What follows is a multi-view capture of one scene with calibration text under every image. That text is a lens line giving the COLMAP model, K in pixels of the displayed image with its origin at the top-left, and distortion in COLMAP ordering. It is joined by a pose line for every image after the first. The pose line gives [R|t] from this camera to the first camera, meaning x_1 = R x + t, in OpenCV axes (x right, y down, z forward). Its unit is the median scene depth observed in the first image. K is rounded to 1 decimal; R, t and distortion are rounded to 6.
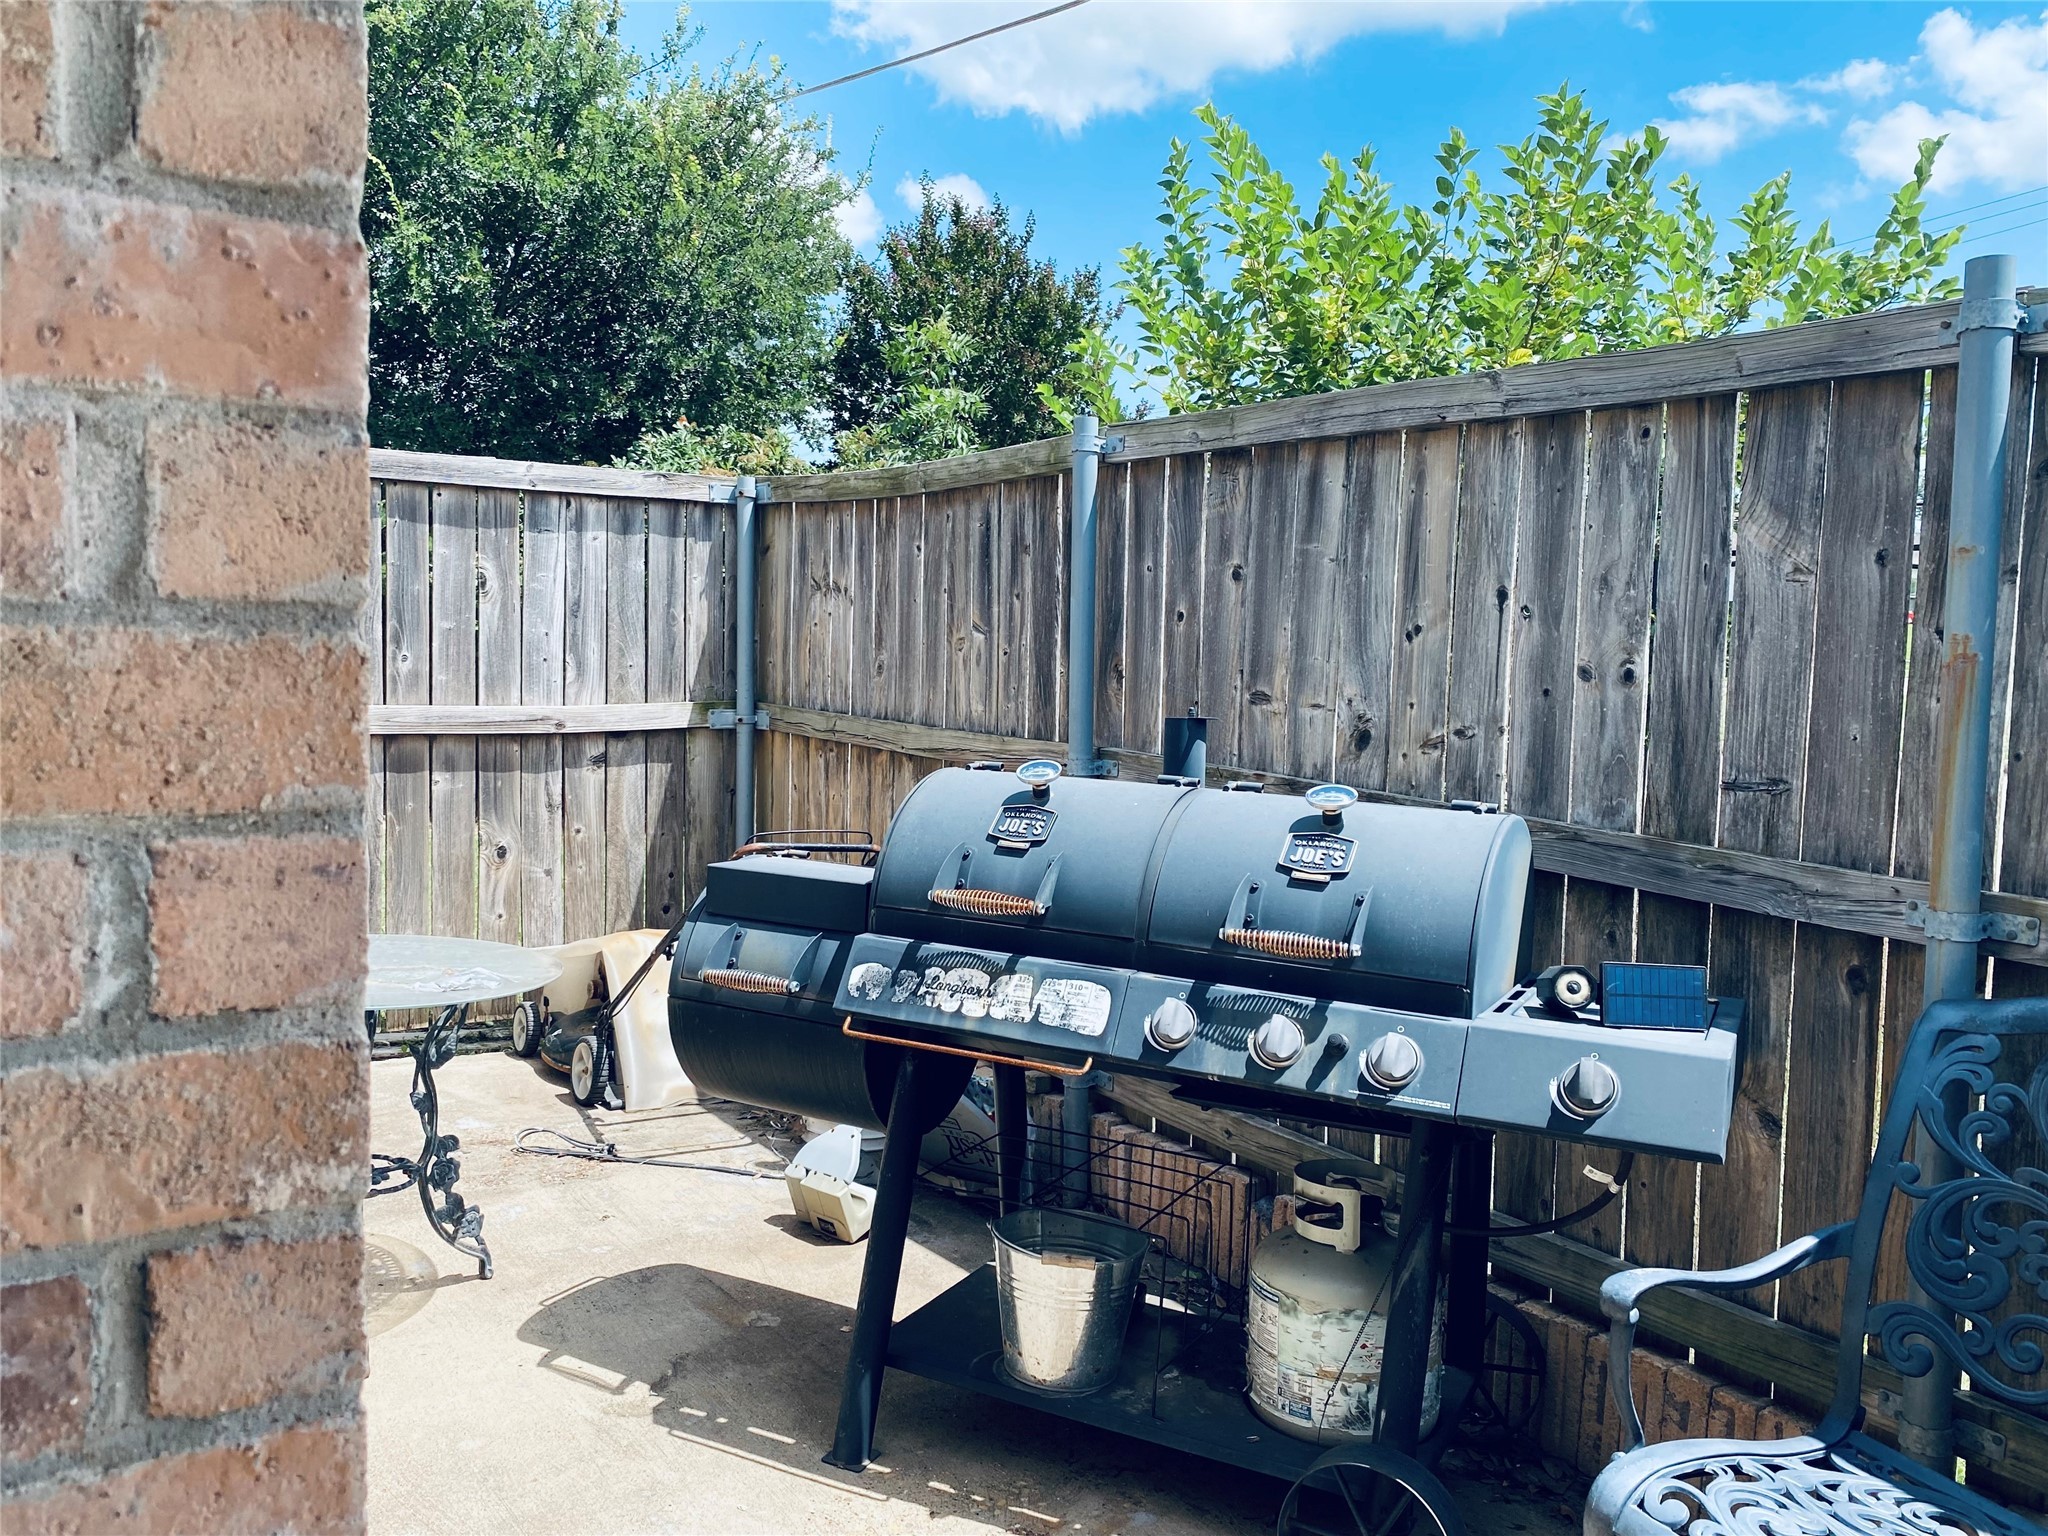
lens RADIAL K [[1542.4, 0, 1024.0], [0, 1542.4, 768.0], [0, 0, 1]] dist [0.027324, -0.004200]
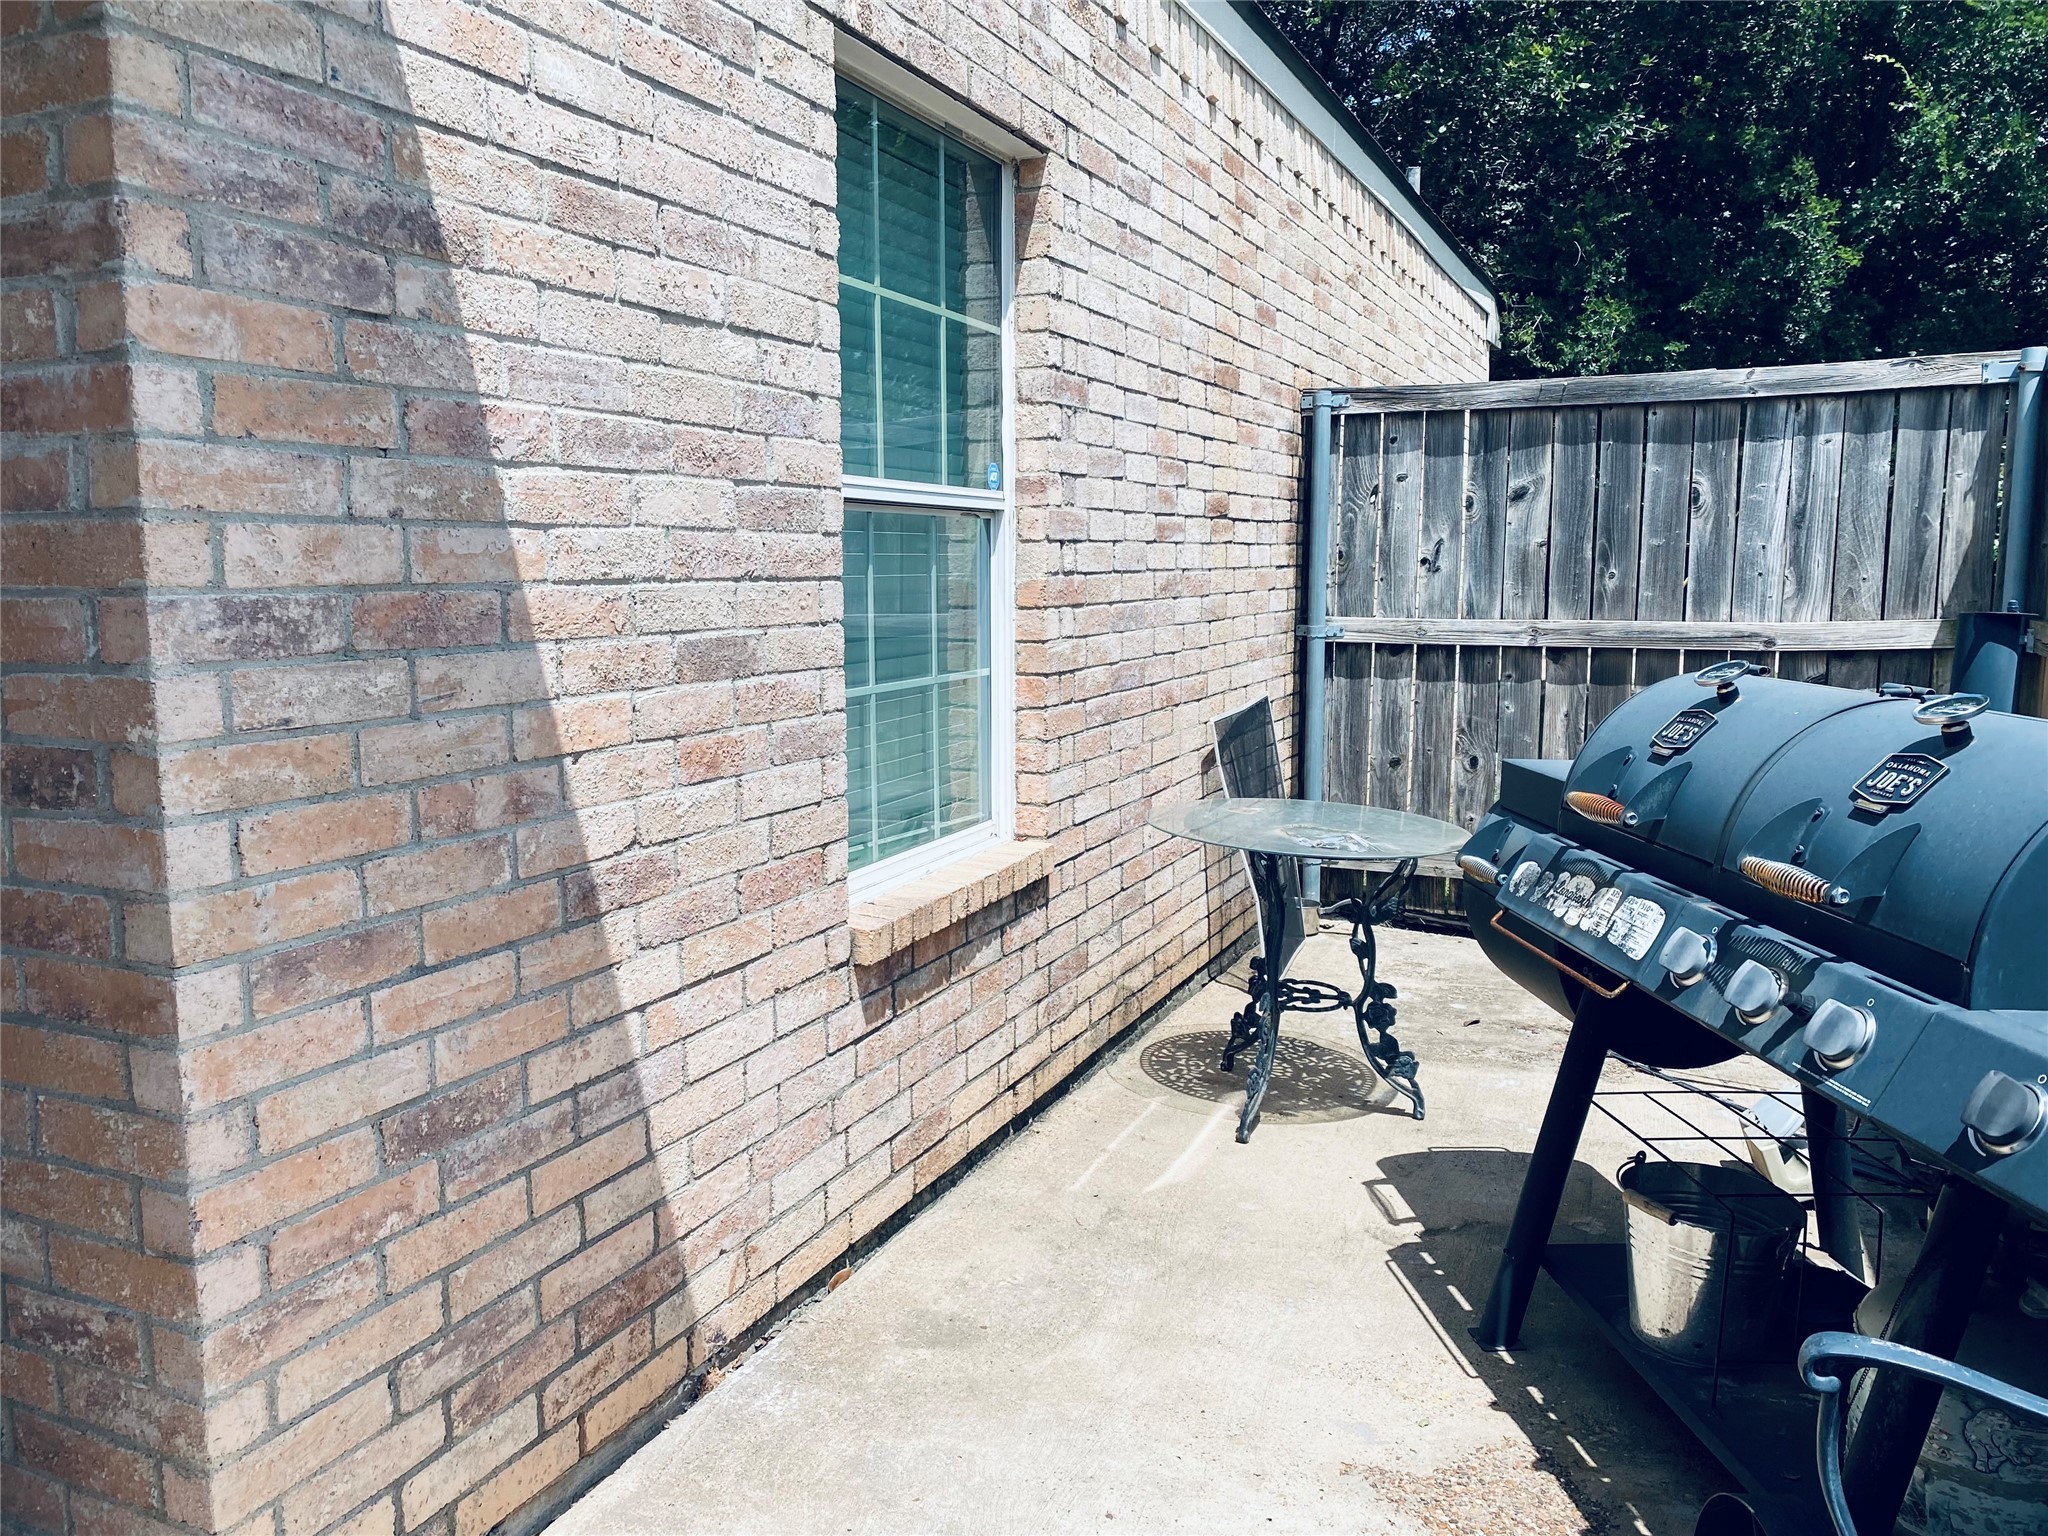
lens RADIAL K [[1558.4, 0, 1024.0], [0, 1558.4, 768.0], [0, 0, 1]] dist [0.029889, 0.005577]
pose [[0.532346, 0.084227, -0.842326, 0.284109], [-0.051391, 0.996418, 0.067156, 0.008125], [0.844965, 0.007538, 0.534768, 0.094330]]
